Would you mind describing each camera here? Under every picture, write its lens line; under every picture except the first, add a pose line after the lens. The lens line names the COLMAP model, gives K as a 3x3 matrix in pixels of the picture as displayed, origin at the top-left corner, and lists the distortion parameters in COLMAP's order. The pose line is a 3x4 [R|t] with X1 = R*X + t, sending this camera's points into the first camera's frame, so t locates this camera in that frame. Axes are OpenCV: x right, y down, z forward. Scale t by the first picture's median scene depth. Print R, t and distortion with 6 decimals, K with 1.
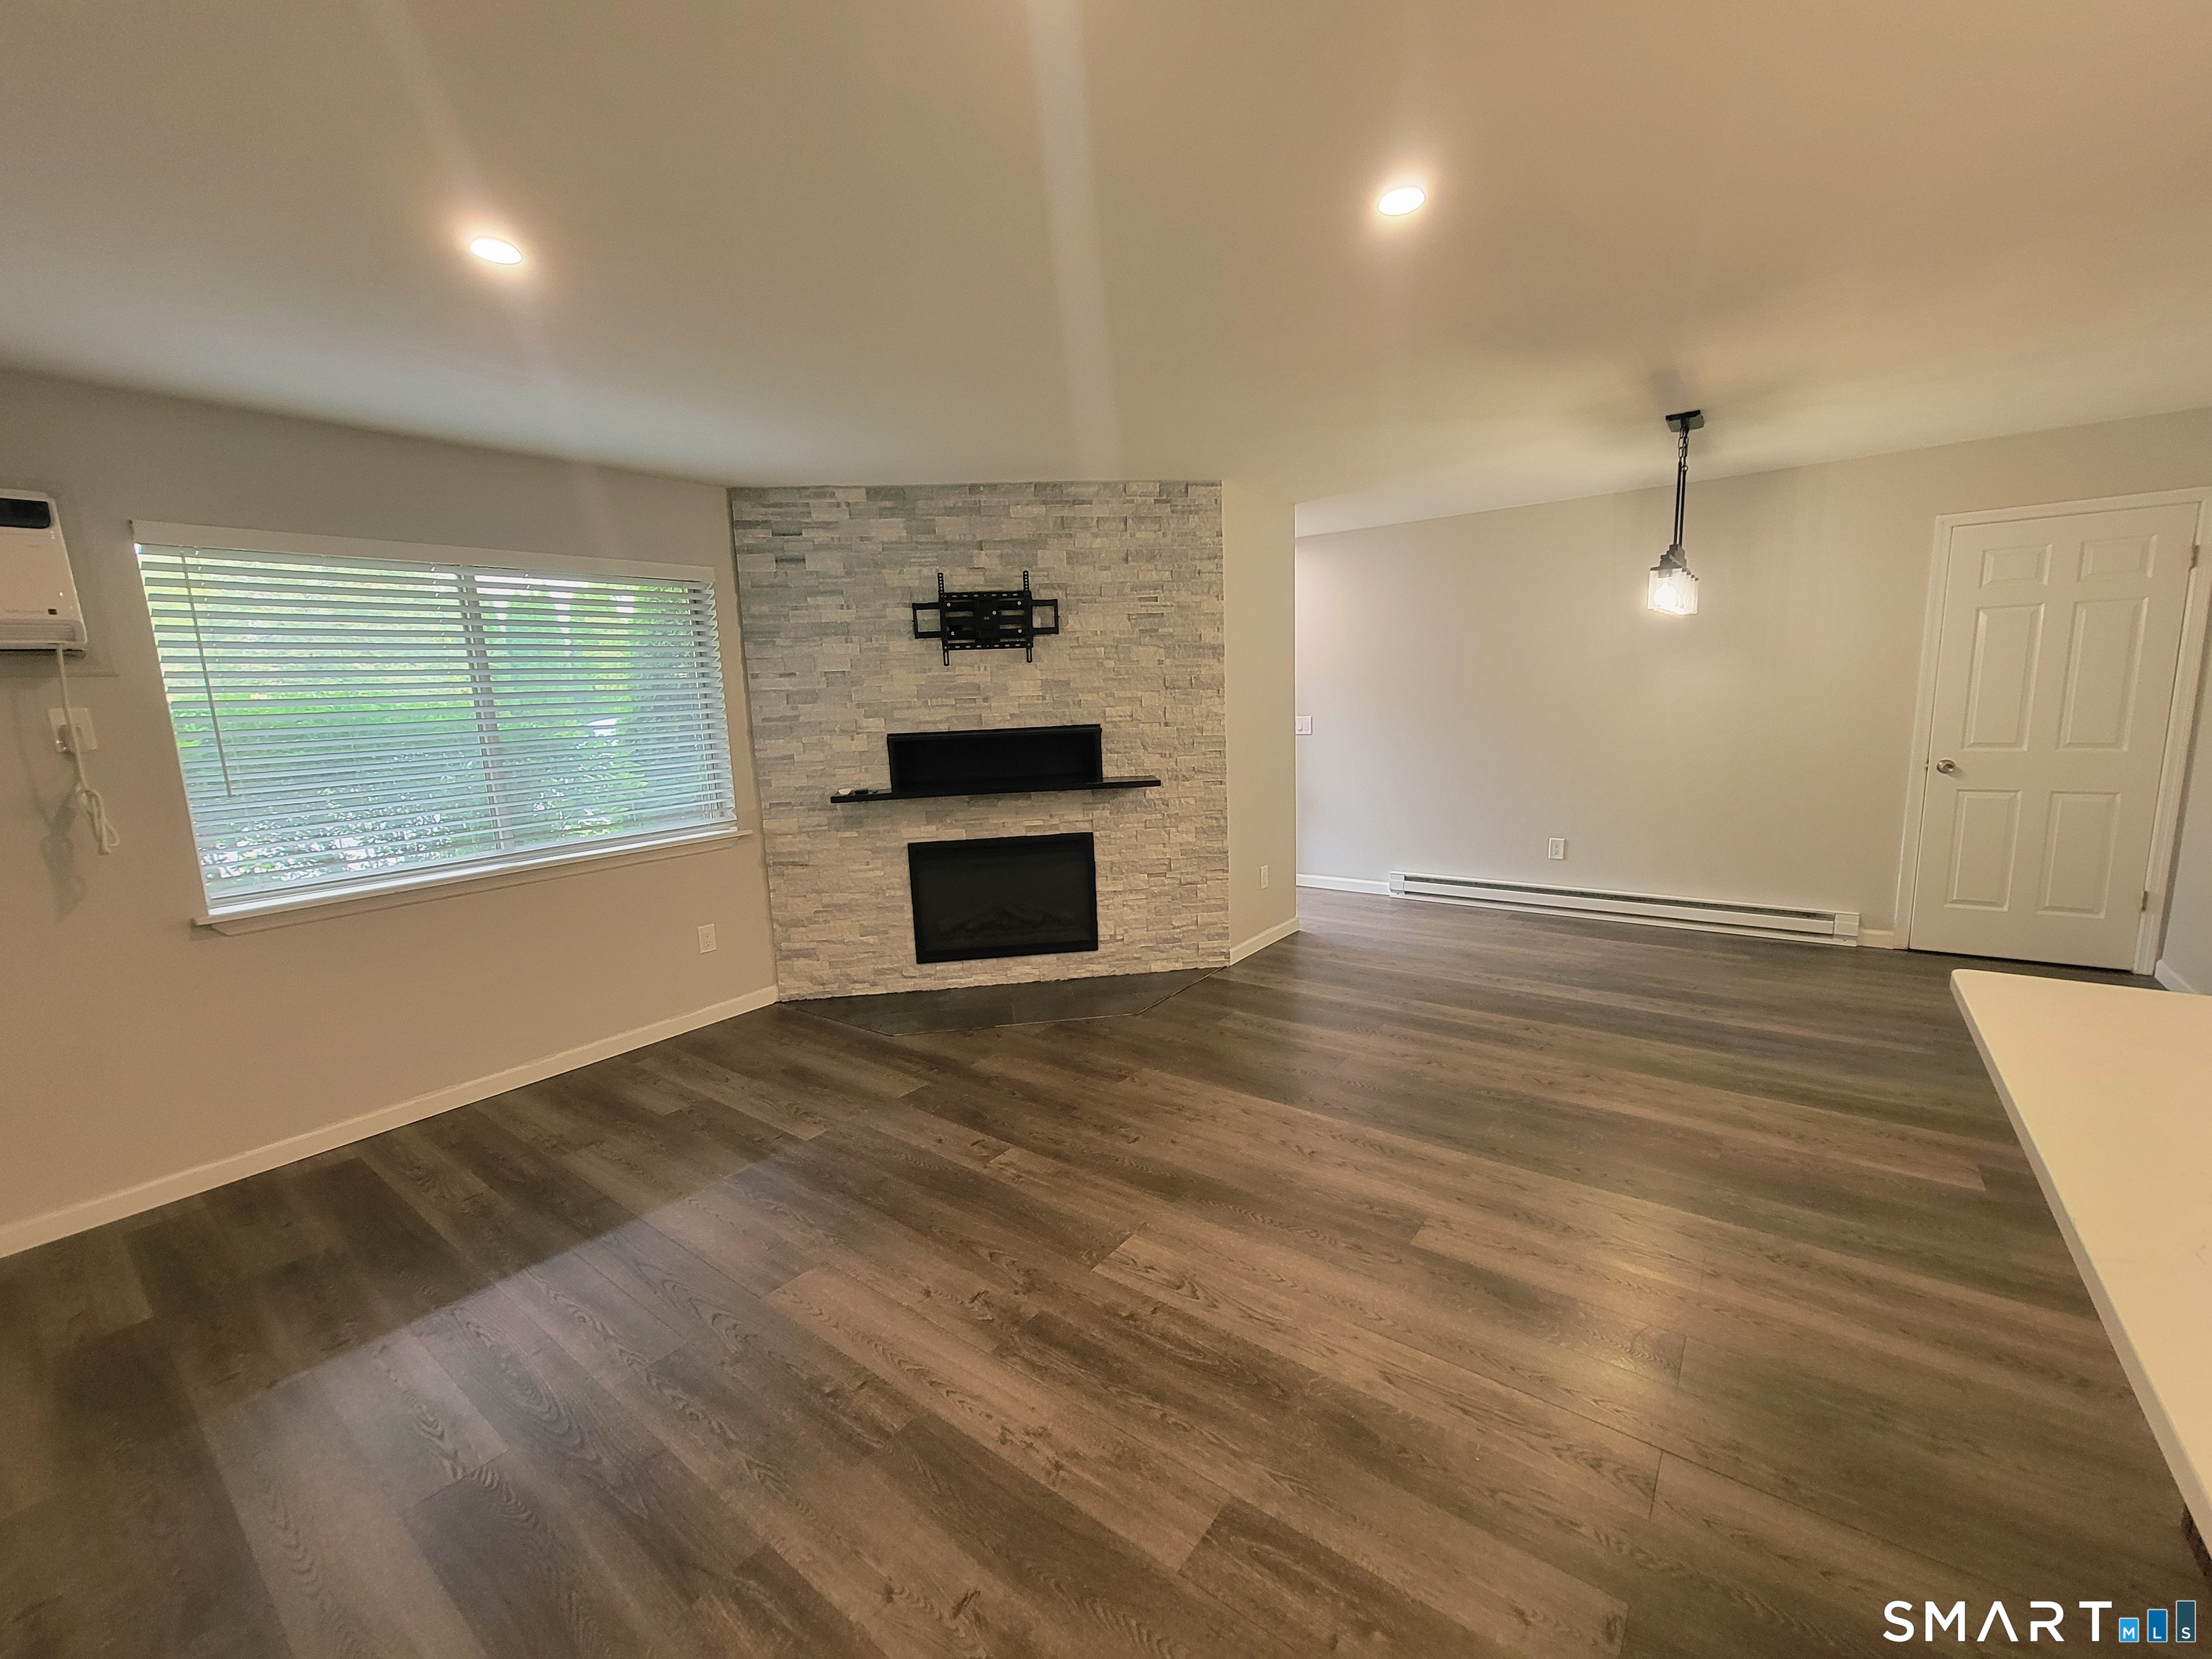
lens RADIAL K [[897.9, 0, 1102.9], [0, 897.9, 835.6], [0, 0, 1]] dist [-0.008645, 0.002648]
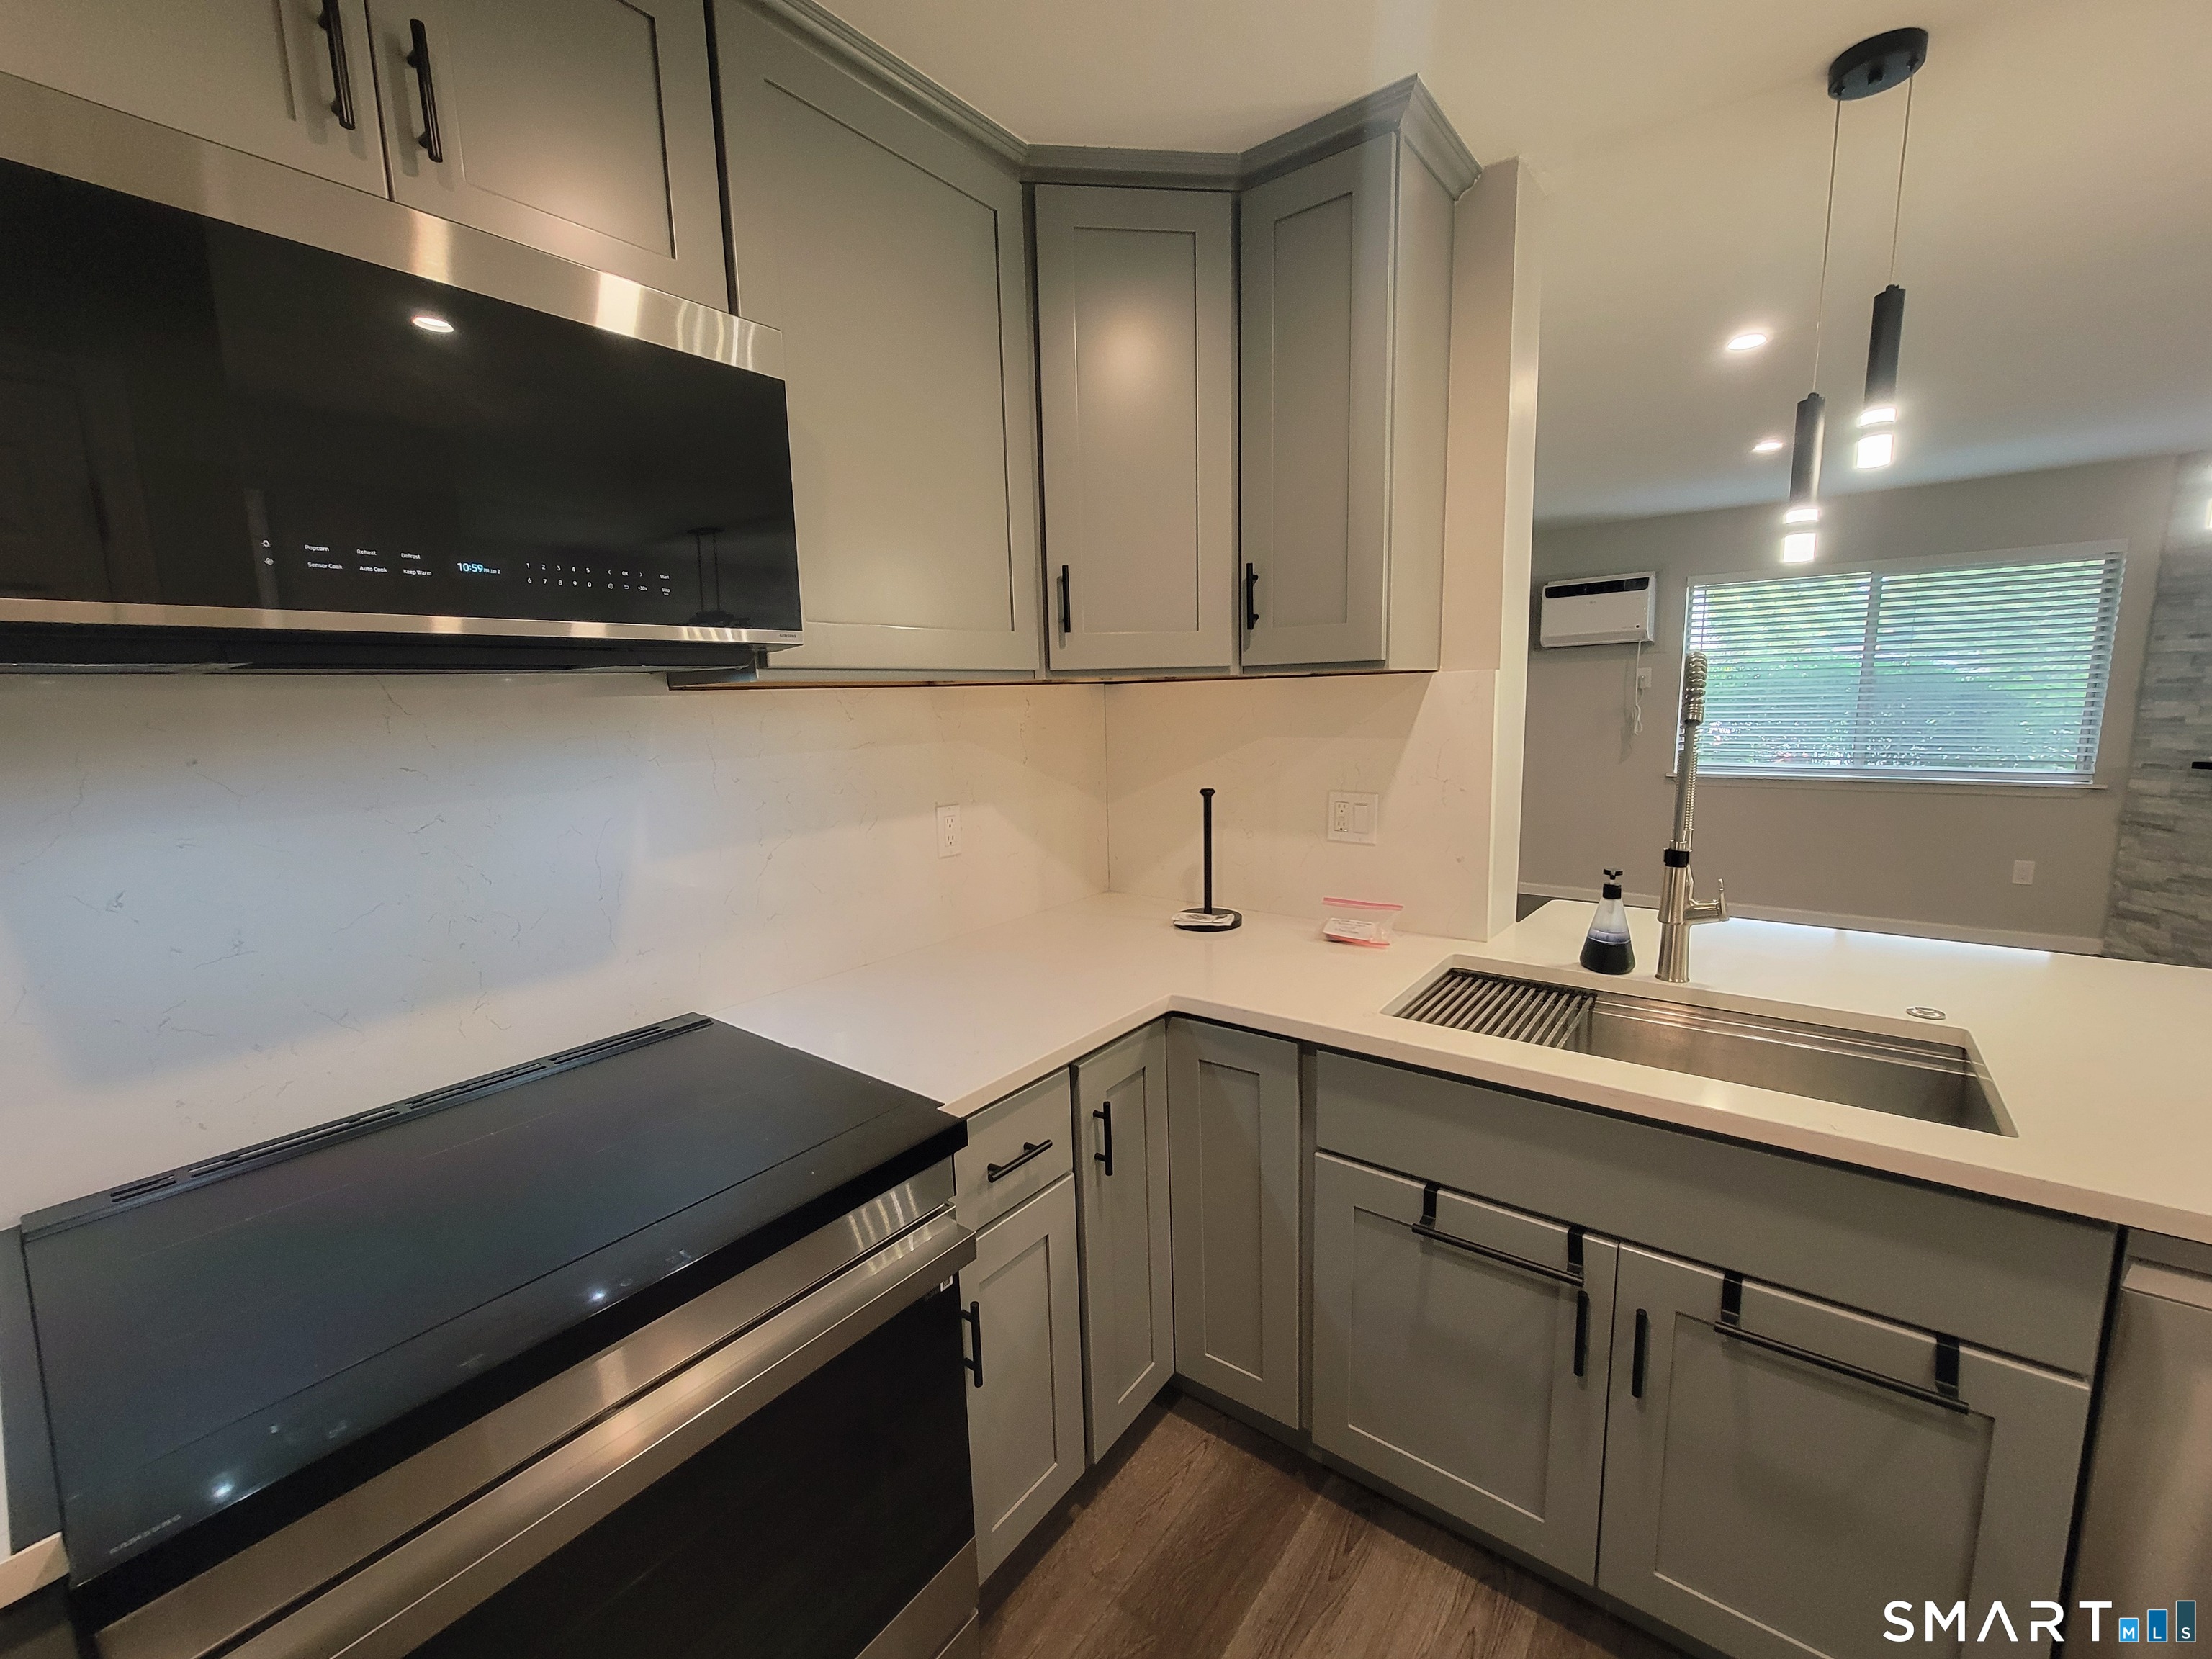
lens RADIAL K [[897.9, 0, 1102.9], [0, 897.9, 835.6], [0, 0, 1]] dist [-0.008645, 0.002648]
pose [[-0.006769, 0.194617, -0.980856, 0.643680], [-0.131213, 0.972225, 0.193810, 0.002663], [0.991331, 0.130013, 0.018955, -0.181076]]
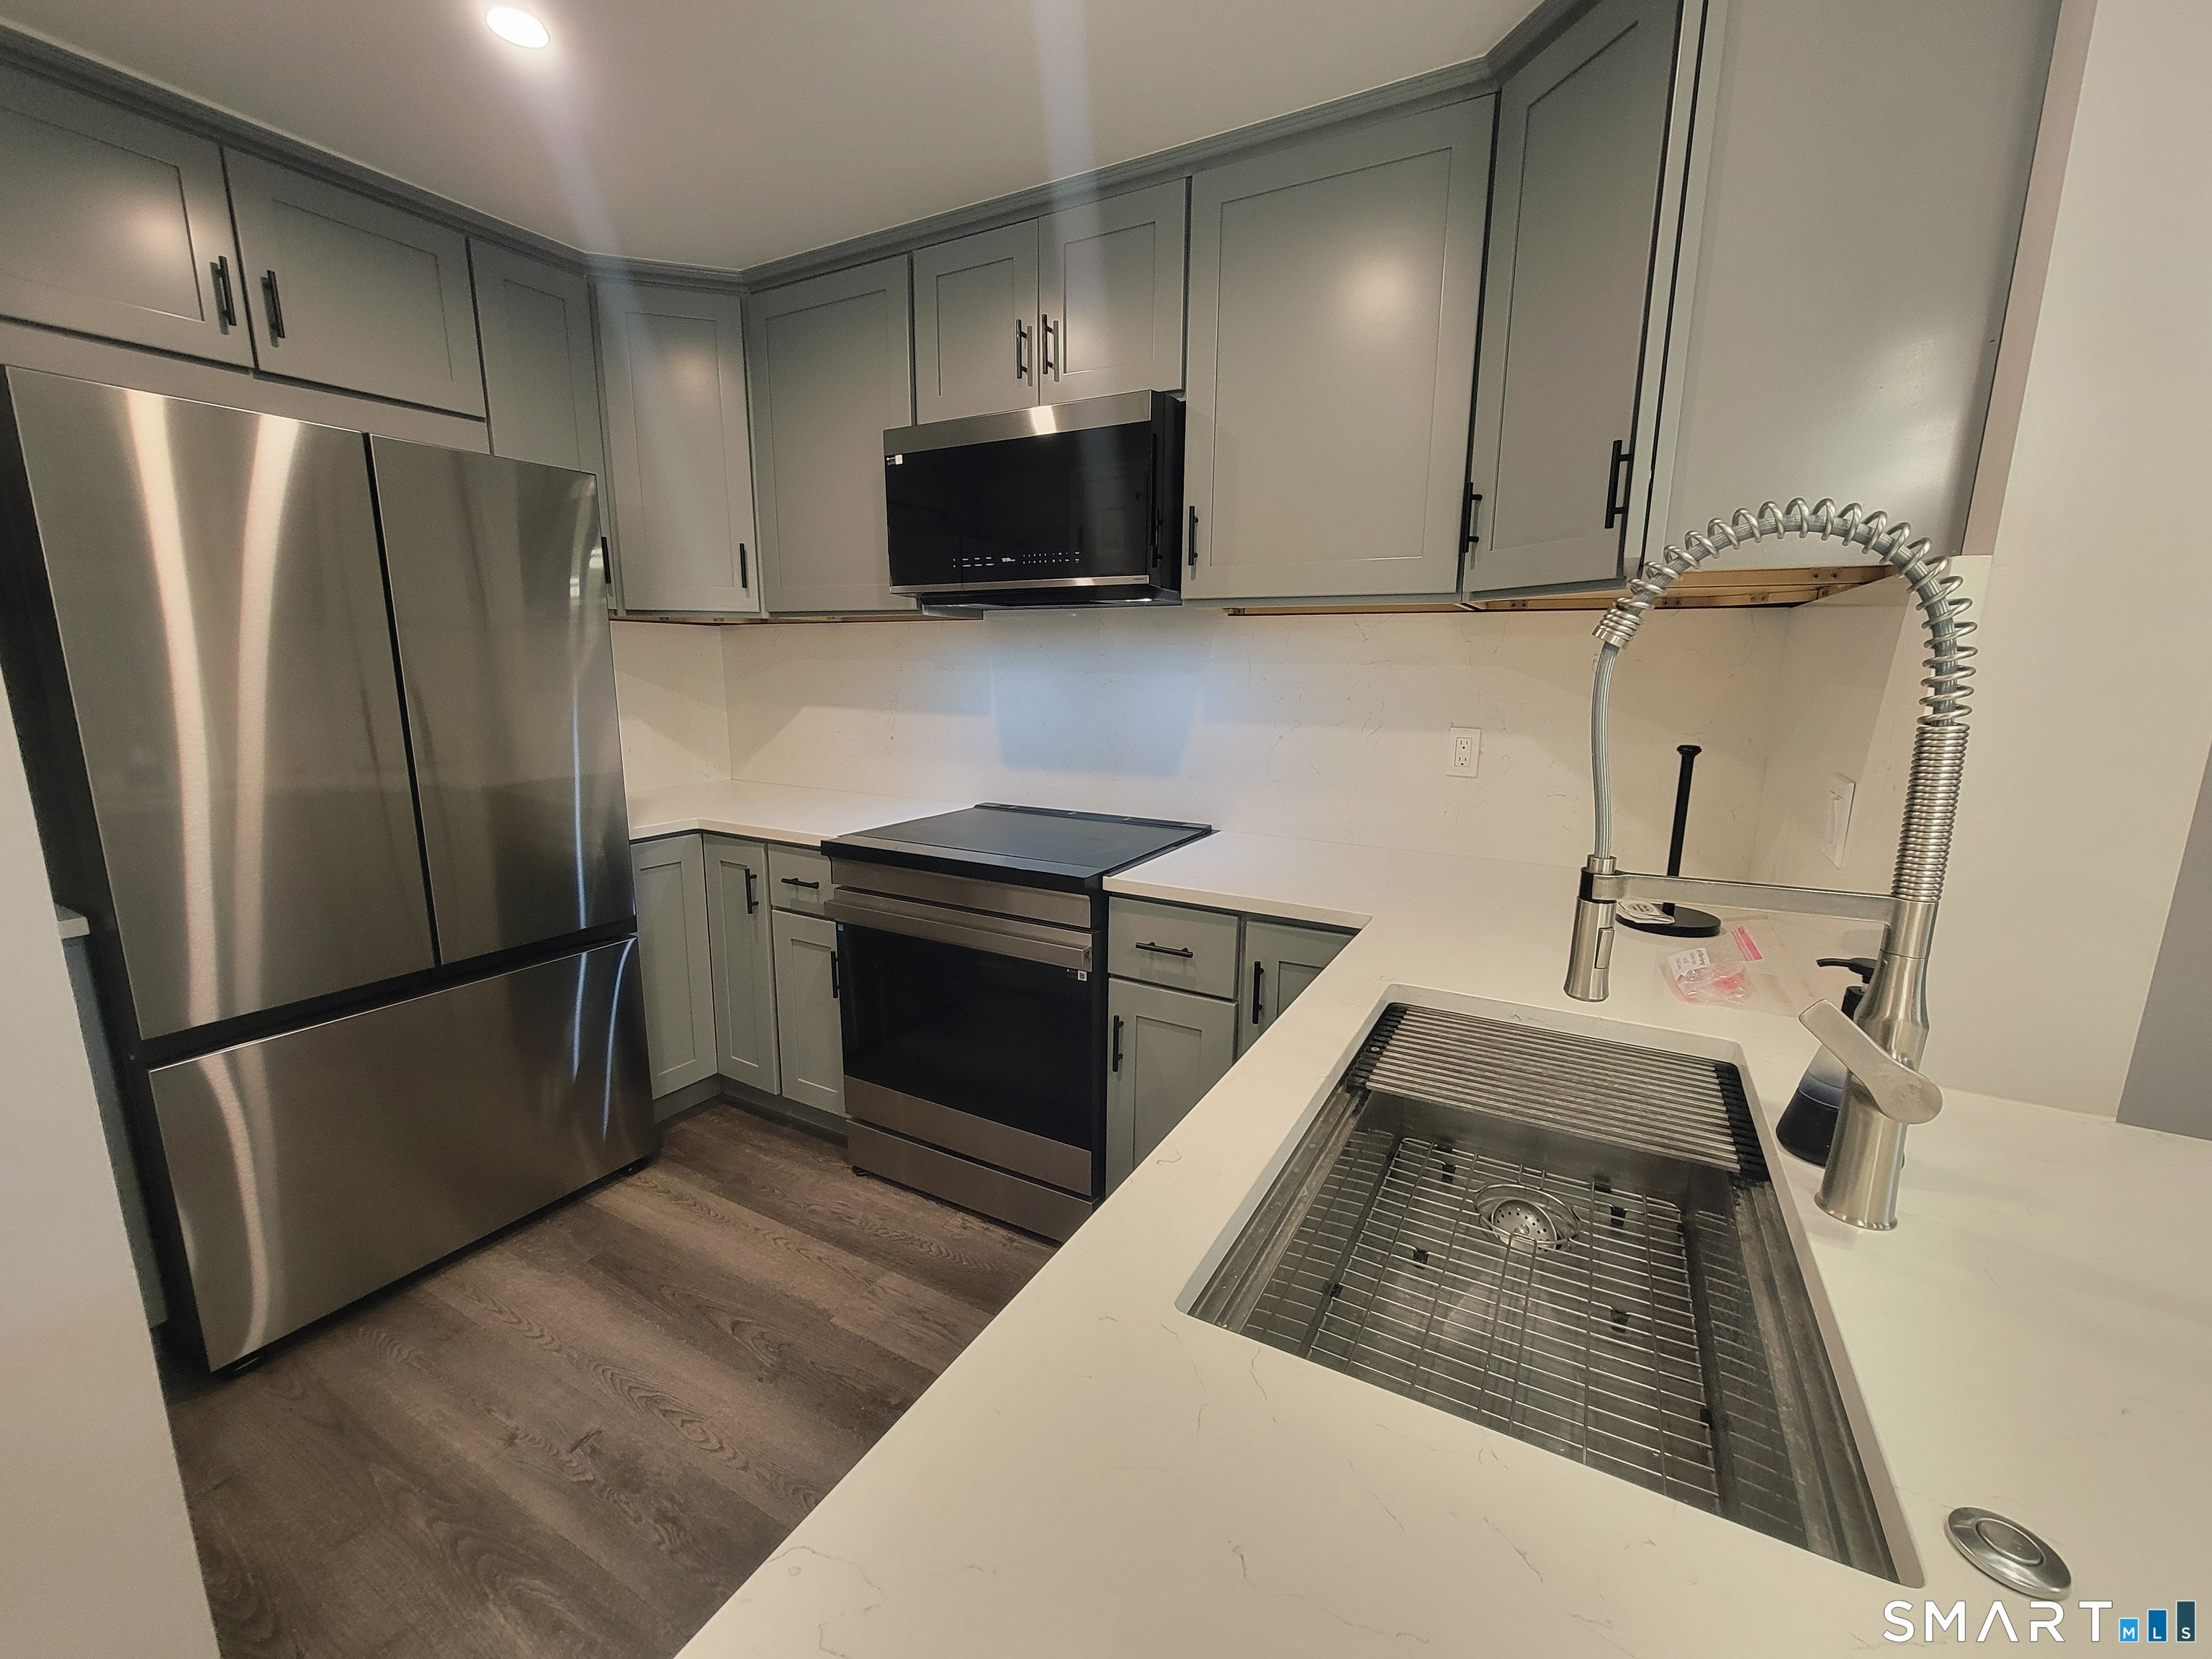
lens RADIAL K [[900.2, 0, 1103.9], [0, 900.2, 836.6], [0, 0, 1]] dist [-0.005963, 0.000060]
pose [[-0.988948, 0.059820, -0.135657, 0.449316], [0.008391, 0.936104, 0.351622, -0.029426], [0.148023, 0.346598, -0.926261, 0.187640]]
